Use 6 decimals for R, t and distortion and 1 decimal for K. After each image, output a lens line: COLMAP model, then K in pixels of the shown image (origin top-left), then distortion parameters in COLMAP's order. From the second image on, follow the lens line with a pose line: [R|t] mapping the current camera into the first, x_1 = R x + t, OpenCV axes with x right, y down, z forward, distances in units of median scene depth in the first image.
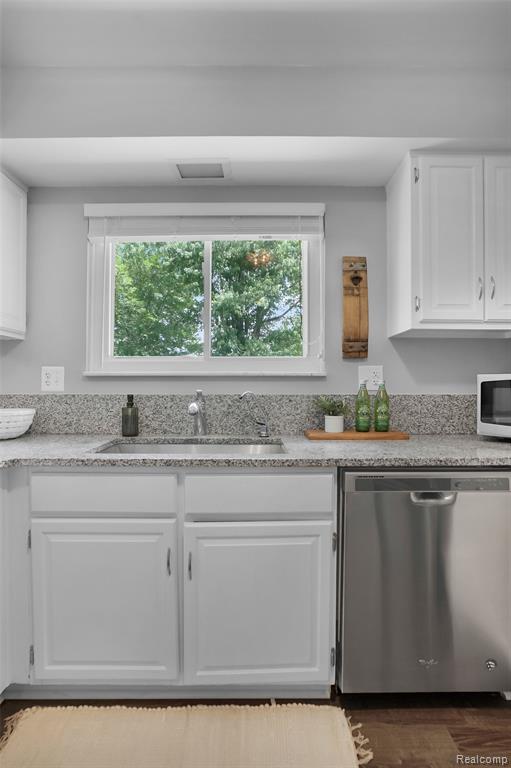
lens RADIAL K [[414.0, 0, 261.4], [0, 414.0, 397.2], [0, 0, 1]] dist [-0.058047, 0.040786]
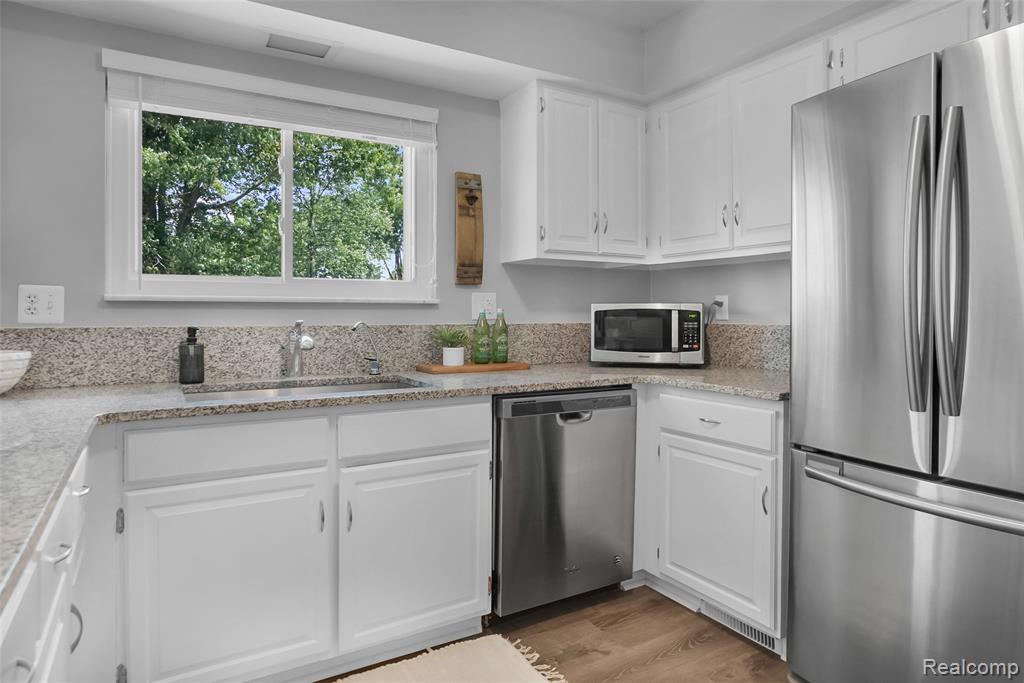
lens RADIAL K [[565.9, 0, 539.5], [0, 565.9, 340.2], [0, 0, 1]] dist [-0.045717, 0.030607]
pose [[0.871592, -0.022168, 0.489731, -0.277881], [0.012239, 0.999650, 0.023468, 0.001603], [-0.490079, -0.014461, 0.871558, -0.188238]]
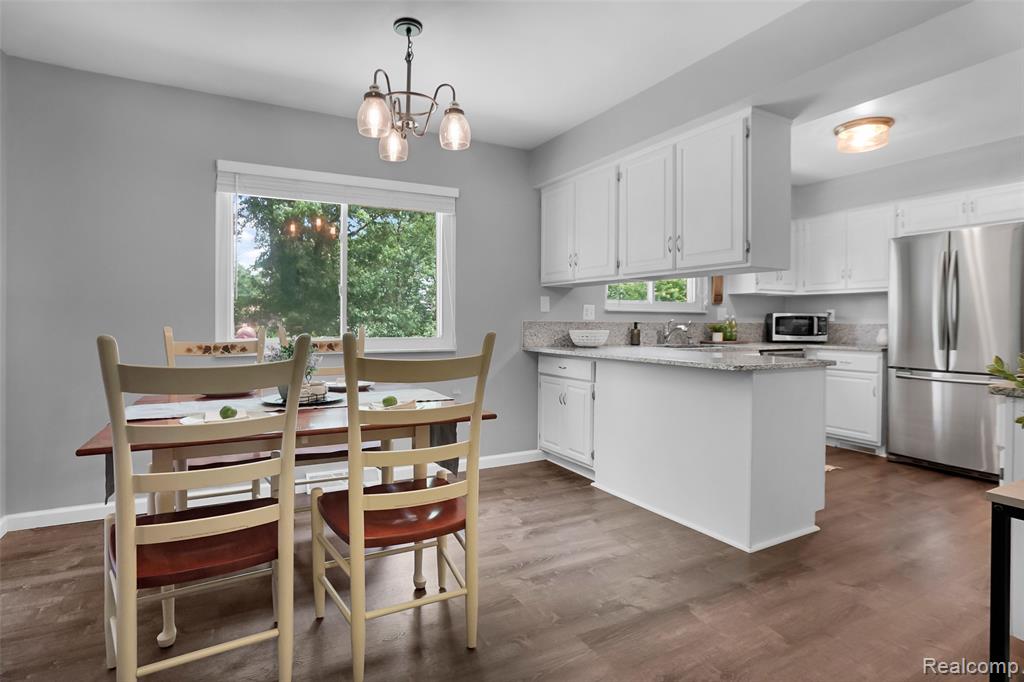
lens RADIAL K [[530.5, 0, 513.4], [0, 530.5, 348.0], [0, 0, 1]] dist [-0.046607, 0.021439]
pose [[0.879061, -0.021441, 0.476226, -1.973386], [0.007481, 0.999485, 0.031192, 0.032178], [-0.476650, -0.023857, 0.878769, -0.800412]]
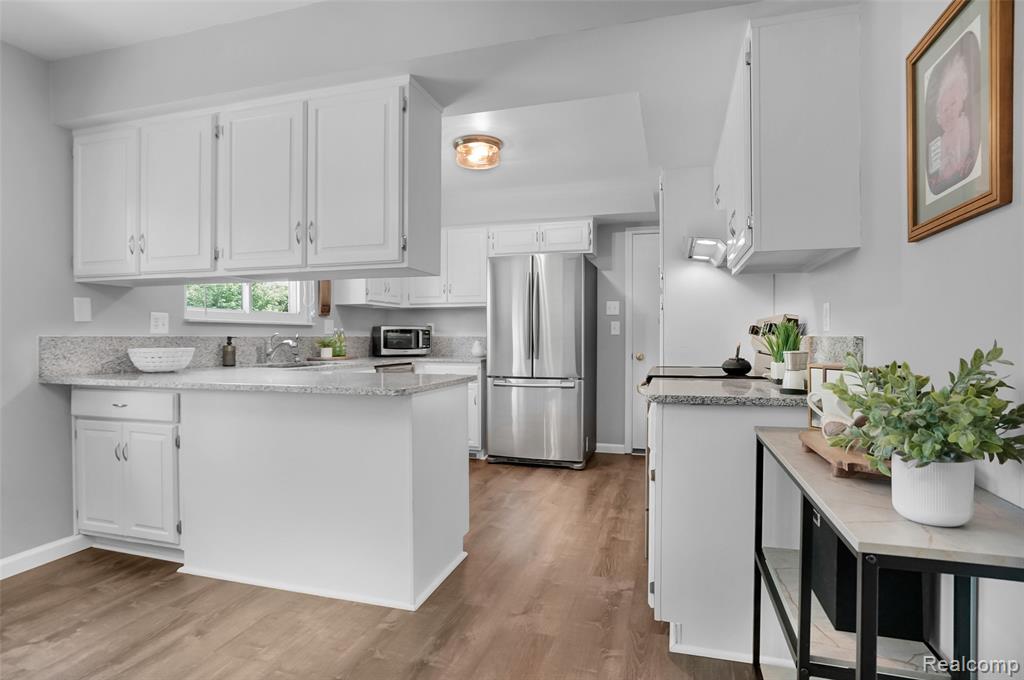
lens RADIAL K [[530.5, 0, 513.4], [0, 530.5, 347.0], [0, 0, 1]] dist [-0.046607, 0.021439]
pose [[0.293882, -0.019993, 0.955633, -1.802870], [0.022613, 0.999647, 0.013960, 0.027561], [-0.955574, 0.017507, 0.294230, -0.443047]]
